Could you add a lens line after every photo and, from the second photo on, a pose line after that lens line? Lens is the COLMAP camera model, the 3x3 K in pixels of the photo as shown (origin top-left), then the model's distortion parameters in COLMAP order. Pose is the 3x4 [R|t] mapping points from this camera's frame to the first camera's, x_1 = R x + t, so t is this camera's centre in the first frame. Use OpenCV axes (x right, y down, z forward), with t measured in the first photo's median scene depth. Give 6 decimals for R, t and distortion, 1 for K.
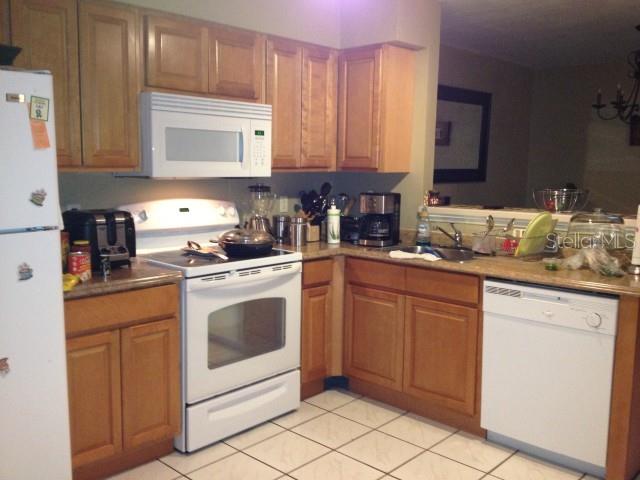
lens RADIAL K [[607.0, 0, 320.0], [0, 607.0, 240.0], [0, 0, 1]] dist [0.126063, -0.001783]
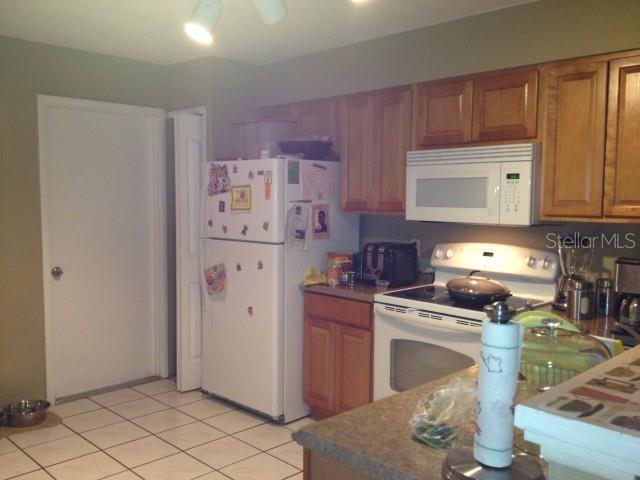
lens RADIAL K [[607.0, 0, 320.0], [0, 607.0, 240.0], [0, 0, 1]] dist [0.126063, -0.001783]
pose [[-0.049152, 0.061553, -0.996893, 0.848111], [-0.136234, 0.988358, 0.067743, -0.108656], [0.989457, 0.139140, -0.040195, 0.791649]]
